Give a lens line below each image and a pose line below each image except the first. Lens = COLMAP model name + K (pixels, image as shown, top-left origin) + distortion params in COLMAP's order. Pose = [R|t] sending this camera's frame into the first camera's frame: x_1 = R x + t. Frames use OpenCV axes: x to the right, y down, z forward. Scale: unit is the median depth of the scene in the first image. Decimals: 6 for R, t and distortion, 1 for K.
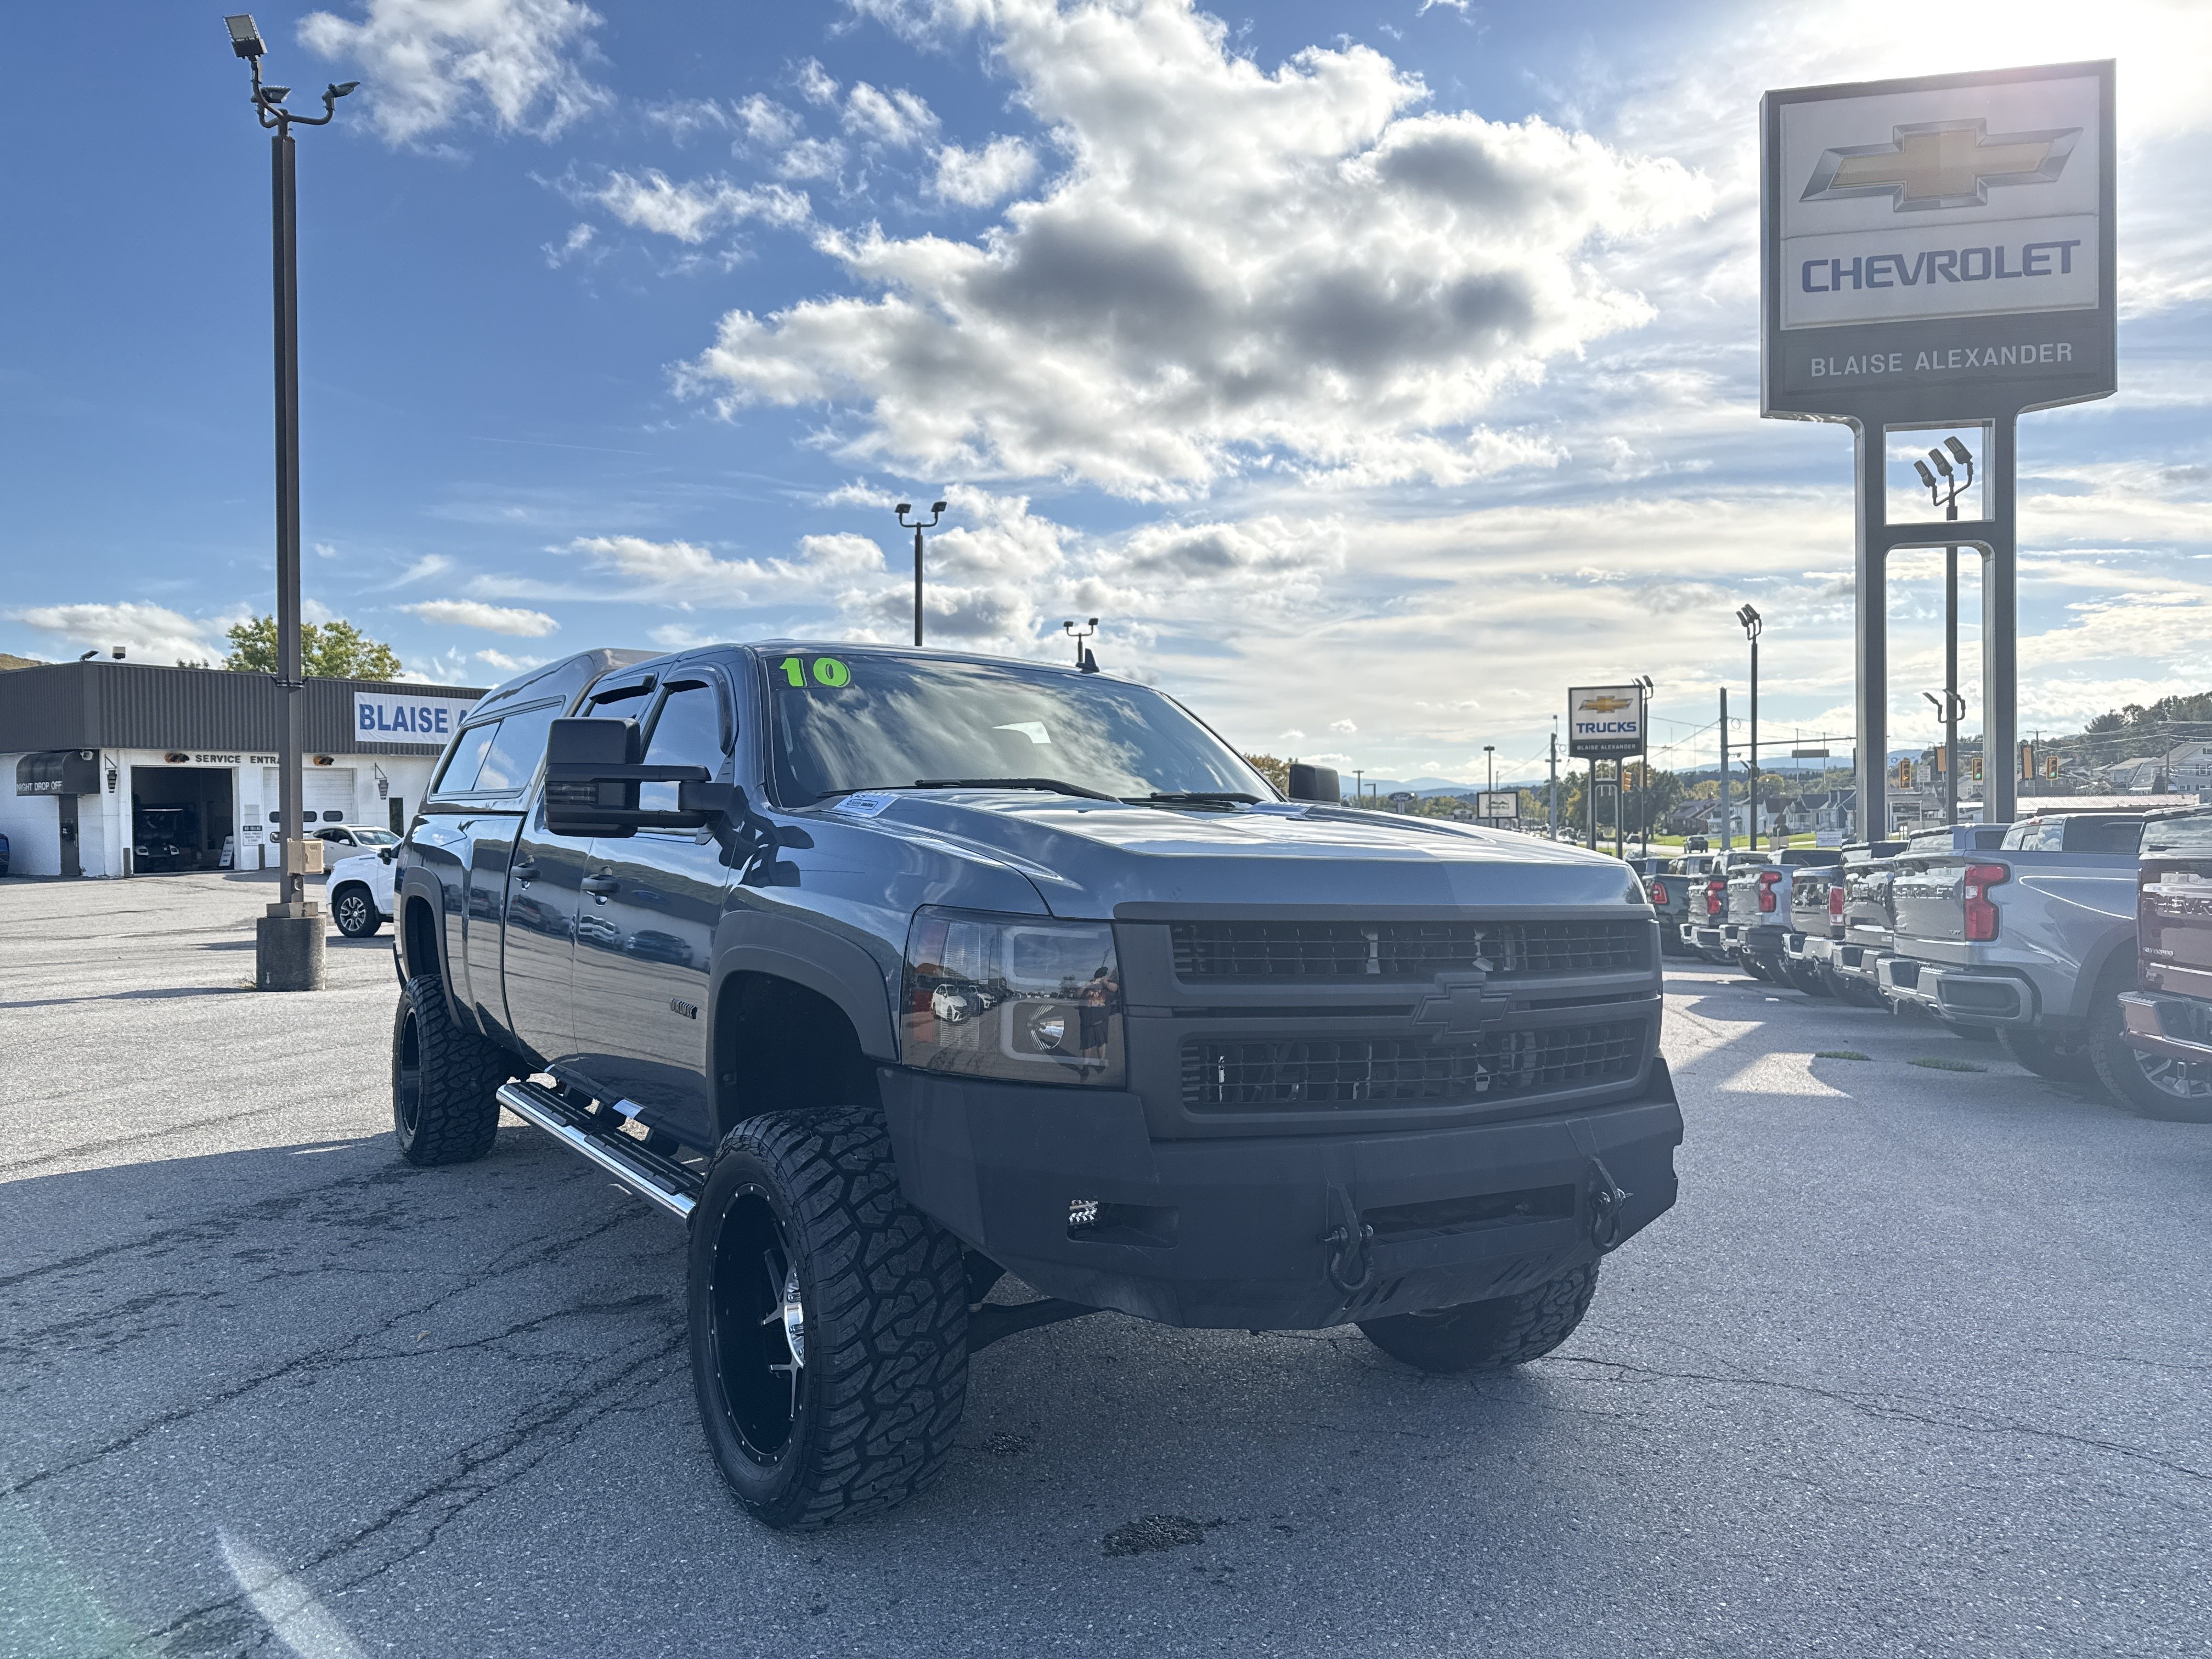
lens RADIAL K [[1633.6, 0, 1111.0], [0, 1633.6, 818.6], [0, 0, 1]] dist [-0.013809, -0.006166]
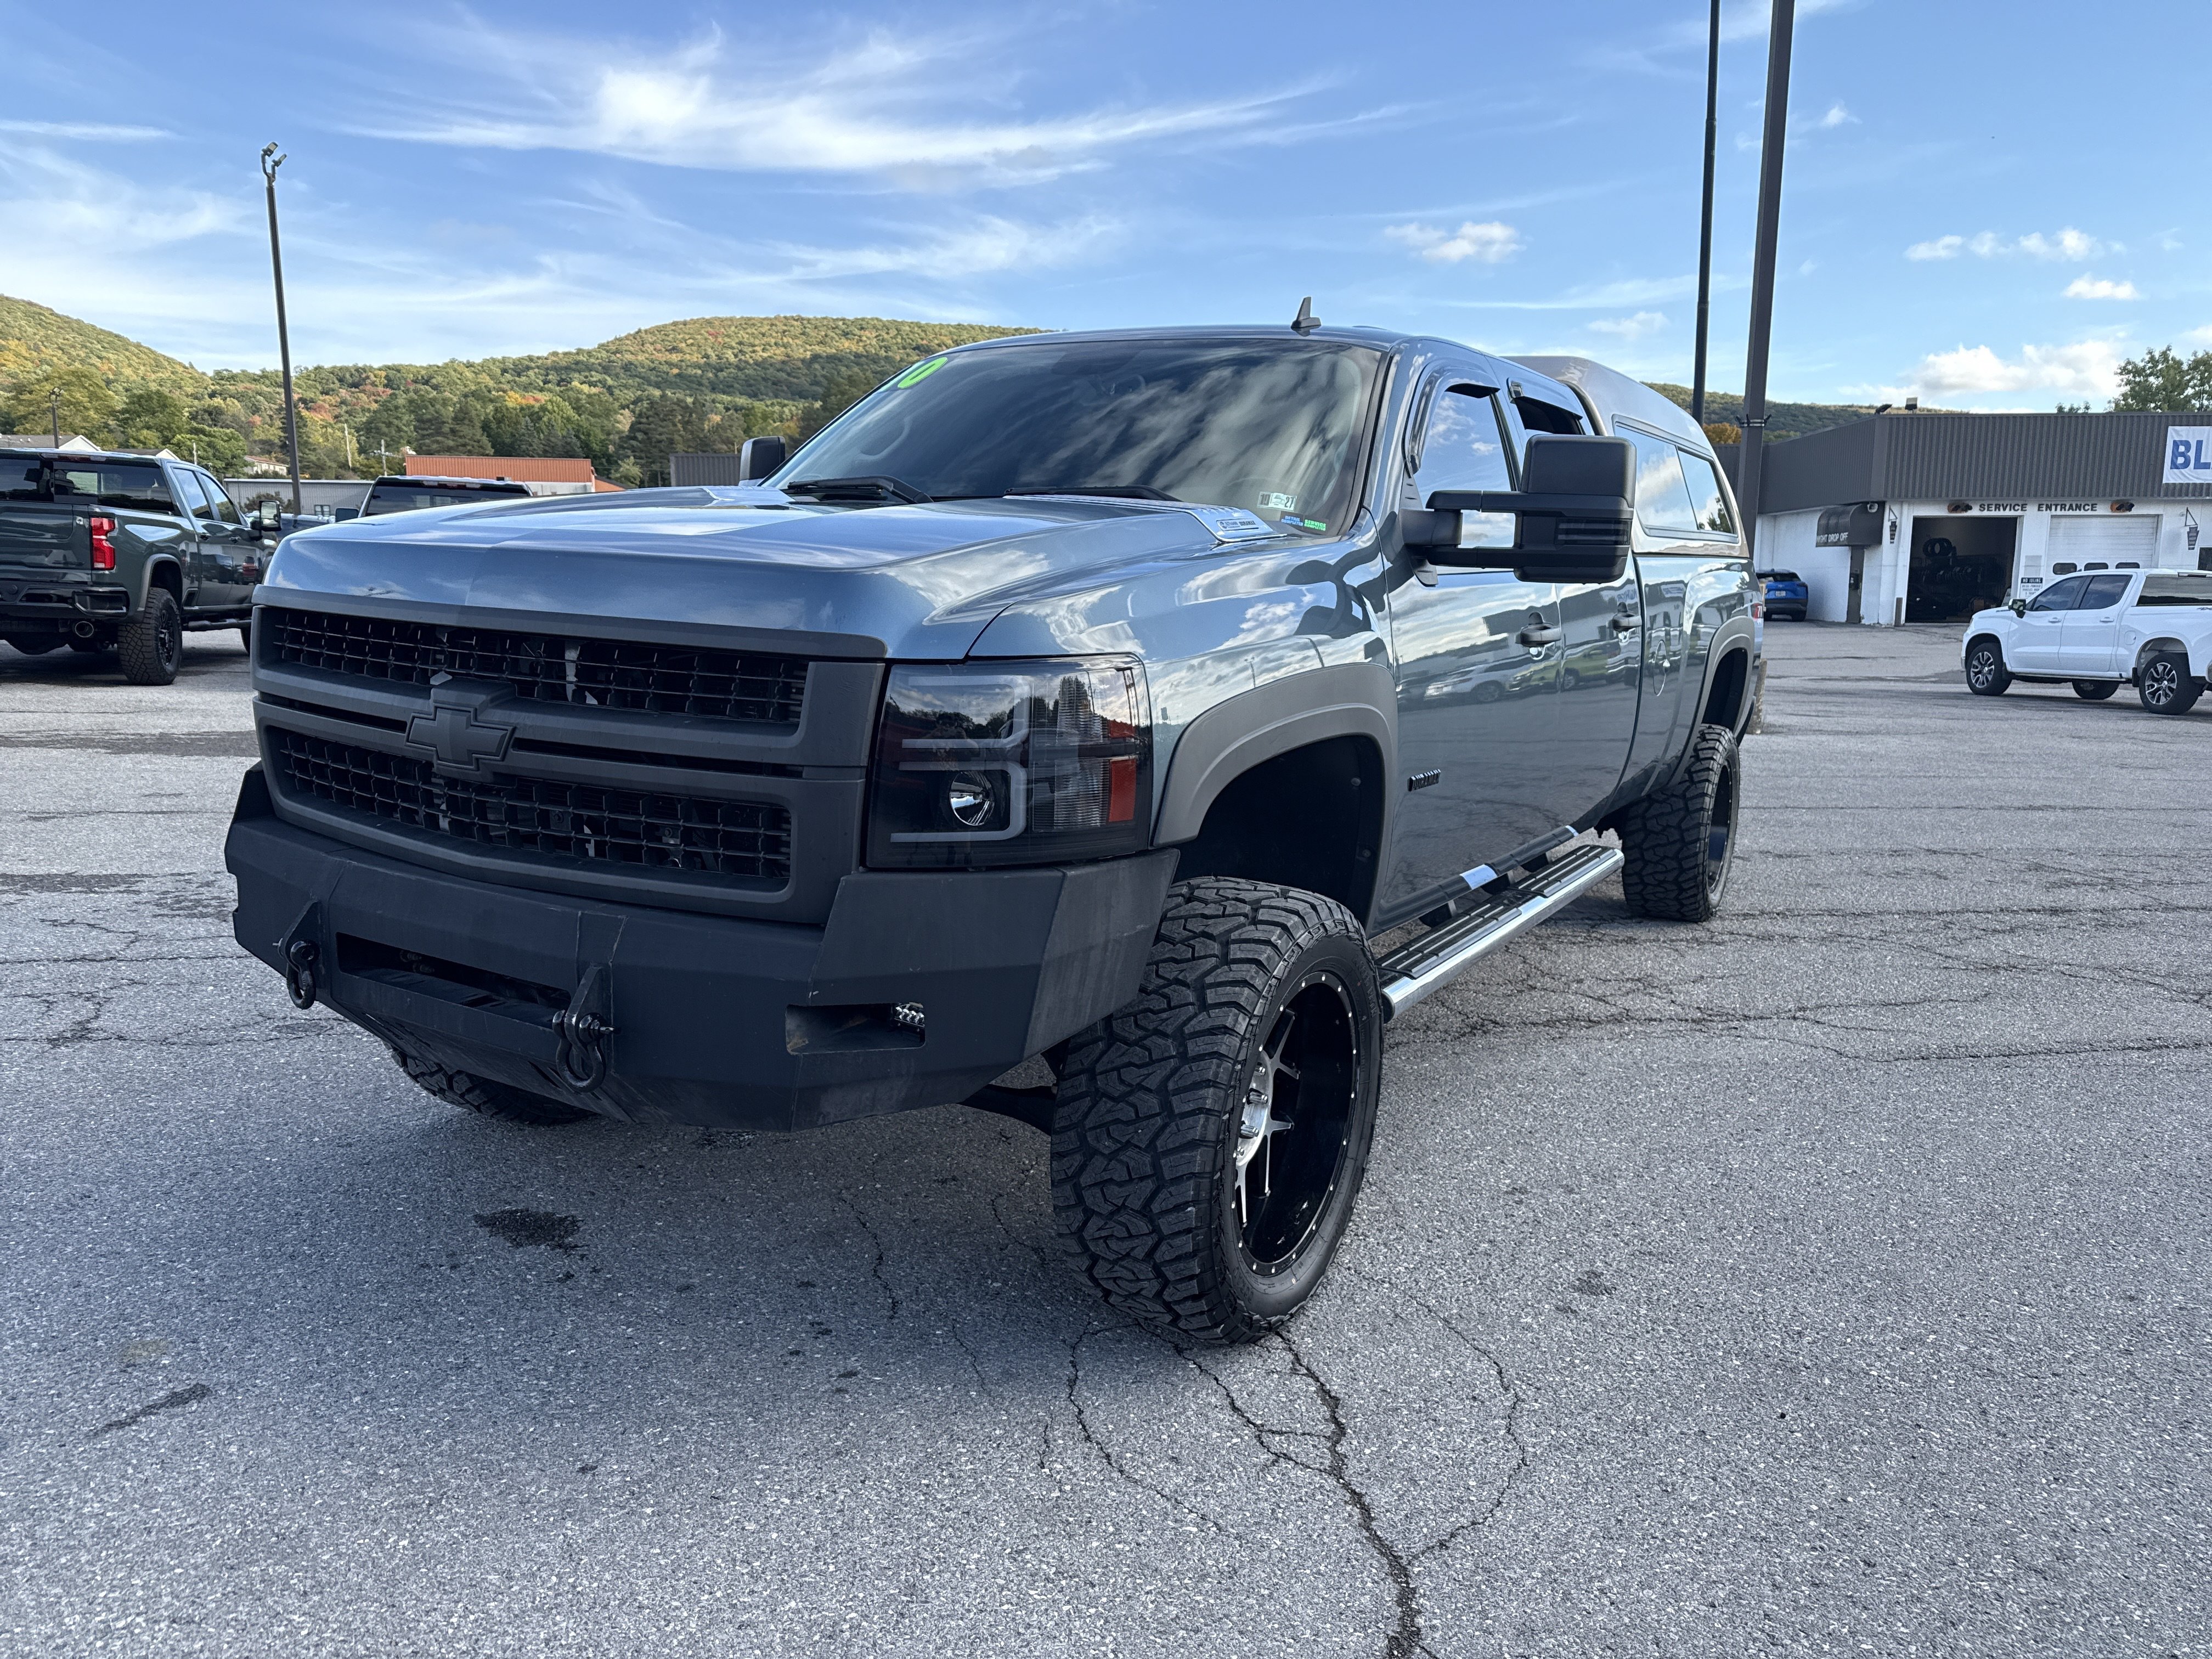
lens RADIAL K [[1633.6, 0, 1088.9], [0, 1633.6, 823.2], [0, 0, 1]] dist [-0.013809, -0.006166]
pose [[0.444832, 0.140461, -0.884531, 0.092310], [-0.004648, 0.987974, 0.154550, 0.002191], [0.895602, -0.064638, 0.440136, 0.075828]]
